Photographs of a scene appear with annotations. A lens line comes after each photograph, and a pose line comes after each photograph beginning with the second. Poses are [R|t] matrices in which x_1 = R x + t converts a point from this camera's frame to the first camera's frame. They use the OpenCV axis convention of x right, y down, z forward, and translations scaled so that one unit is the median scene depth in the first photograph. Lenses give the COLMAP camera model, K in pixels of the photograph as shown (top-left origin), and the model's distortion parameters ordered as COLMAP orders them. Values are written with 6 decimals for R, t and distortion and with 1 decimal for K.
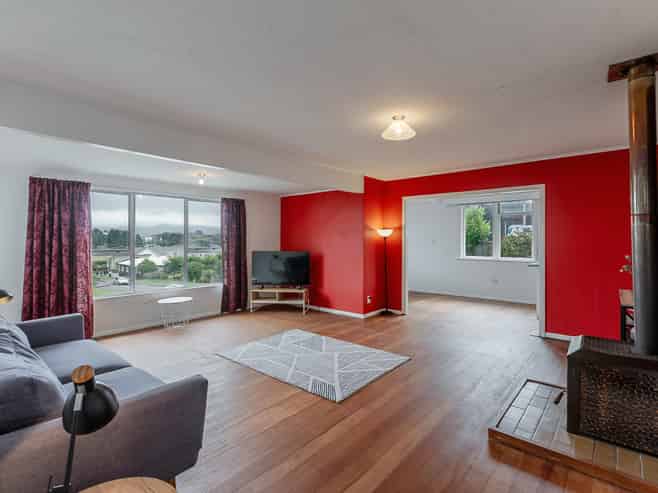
lens RADIAL K [[332.9, 0, 329.0], [0, 332.9, 246.5], [0, 0, 1]] dist [0.013419, -0.000329]
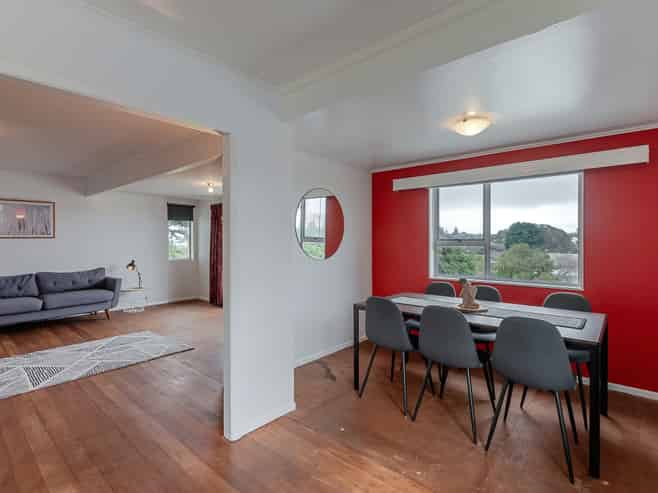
lens RADIAL K [[332.9, 0, 329.0], [0, 332.9, 246.5], [0, 0, 1]] dist [0.013419, -0.000329]
pose [[-0.011623, 0.024848, -0.999624, 0.830276], [-0.012654, 0.999607, 0.024995, -0.036684], [0.999852, 0.012940, -0.011304, 1.538199]]
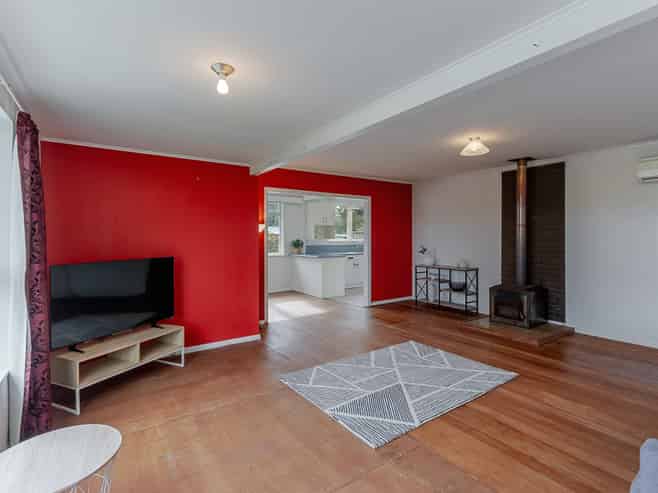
lens RADIAL K [[332.9, 0, 329.0], [0, 332.9, 246.5], [0, 0, 1]] dist [0.013419, -0.000329]
pose [[0.241070, -0.022858, 0.970239, -0.794004], [0.022569, 0.999584, 0.017942, -0.013147], [-0.970245, 0.017572, 0.241486, 0.852673]]
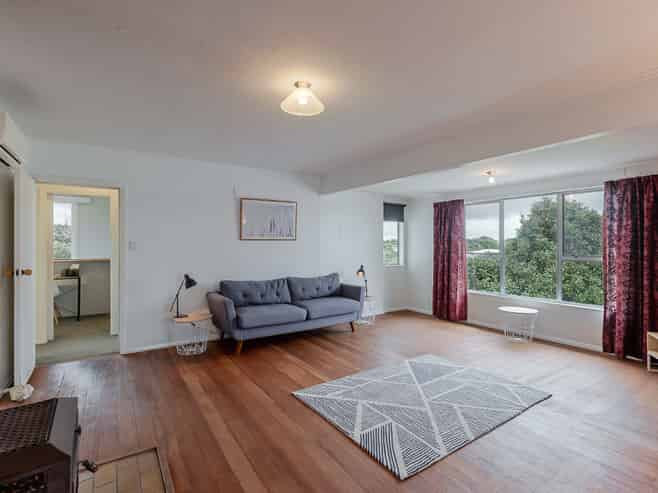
lens RADIAL K [[326.0, 0, 329.0], [0, 326.0, 246.5], [0, 0, 1]] dist [0.015975, 0.000164]
pose [[-0.257204, 0.012218, -0.966280, 0.647885], [-0.017622, 0.999694, 0.017332, -0.023358], [0.966196, 0.021486, -0.256910, 0.868758]]
